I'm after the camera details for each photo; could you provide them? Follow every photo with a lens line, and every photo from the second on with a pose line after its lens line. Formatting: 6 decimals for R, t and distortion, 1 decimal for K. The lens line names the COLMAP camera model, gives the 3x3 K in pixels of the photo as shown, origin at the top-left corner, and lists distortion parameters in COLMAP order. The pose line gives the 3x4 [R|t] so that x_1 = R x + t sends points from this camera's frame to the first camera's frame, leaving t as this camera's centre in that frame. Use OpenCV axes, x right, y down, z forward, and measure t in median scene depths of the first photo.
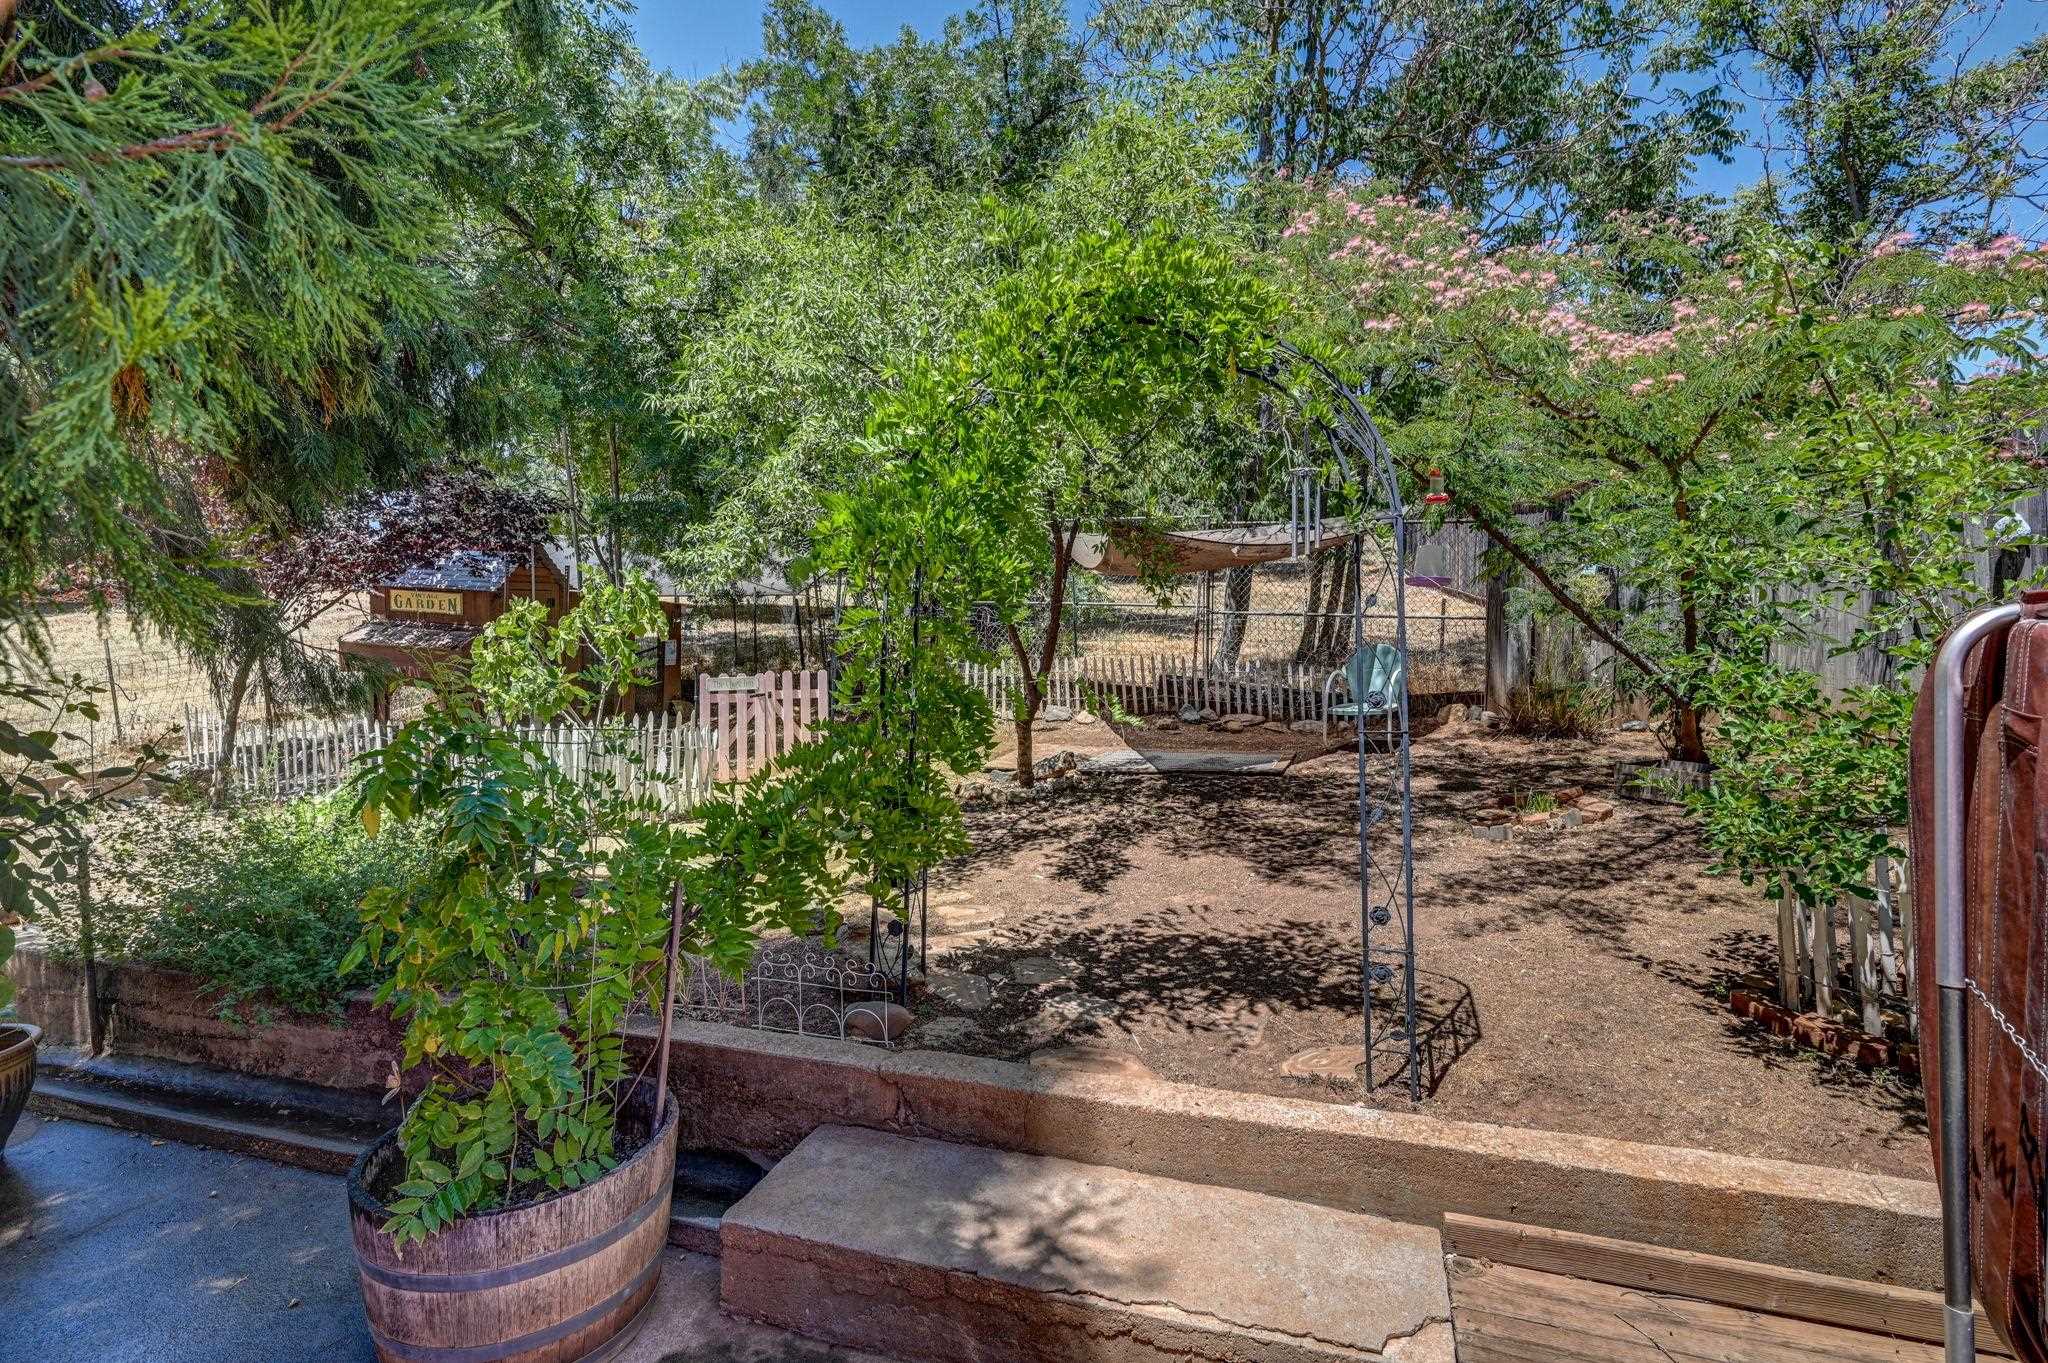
lens RADIAL K [[940.1, 0, 1017.7], [0, 940.1, 679.8], [0, 0, 1]] dist [0.001333, 0.000262]
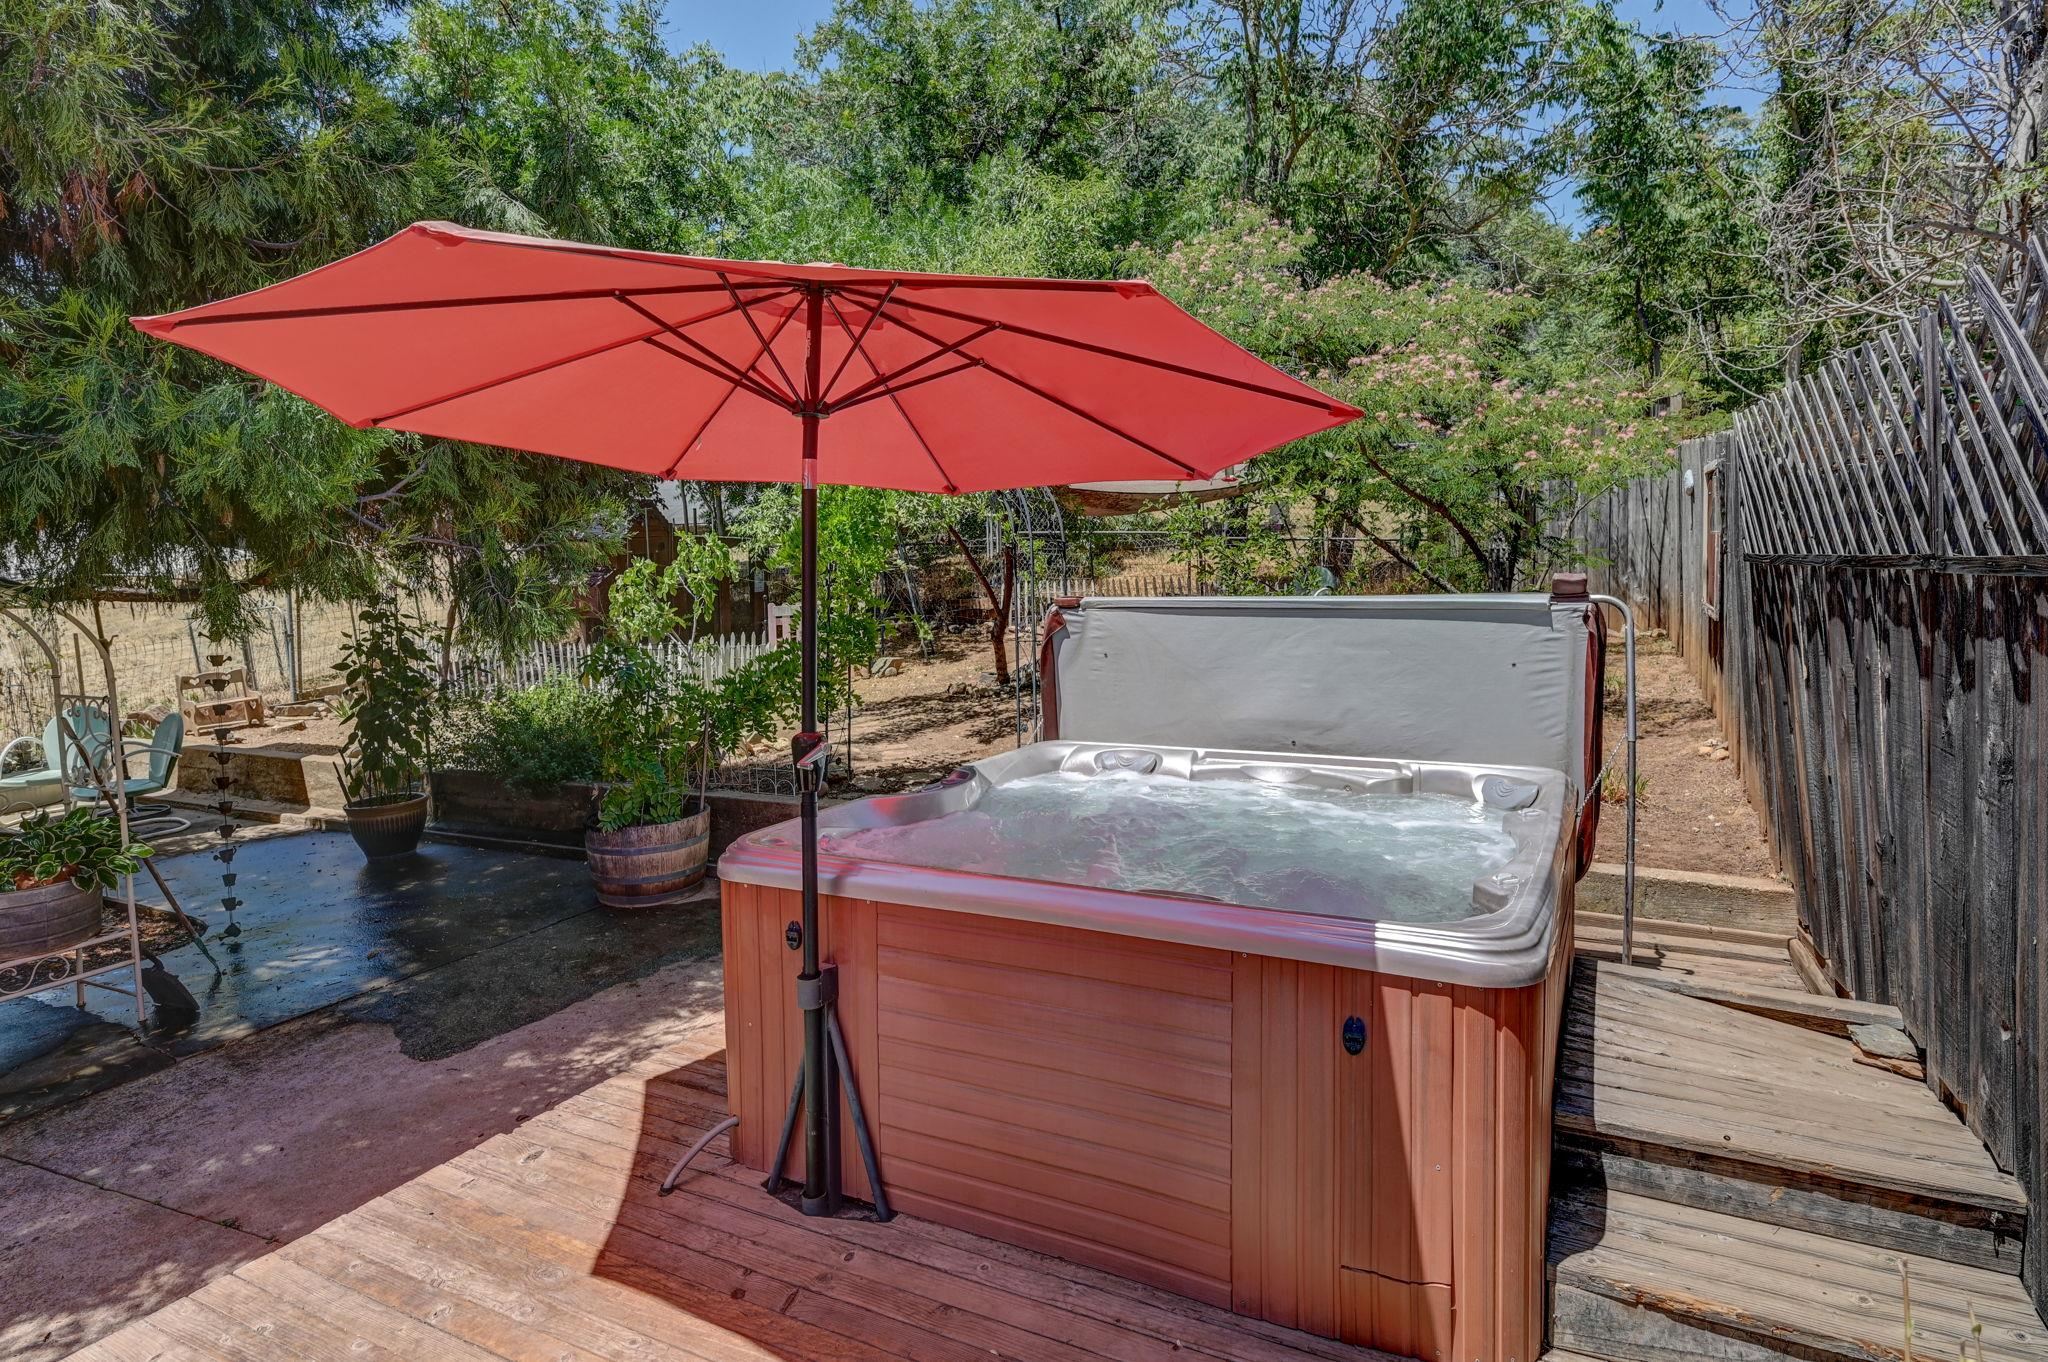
lens RADIAL K [[1122.3, 0, 1024.4], [0, 1122.3, 613.7], [0, 0, 1]] dist [0.000566, -0.000257]
pose [[0.987374, -0.018782, -0.157291, 0.345188], [0.022755, 0.999465, 0.023497, -0.026975], [0.156766, -0.026780, 0.987273, -0.647636]]
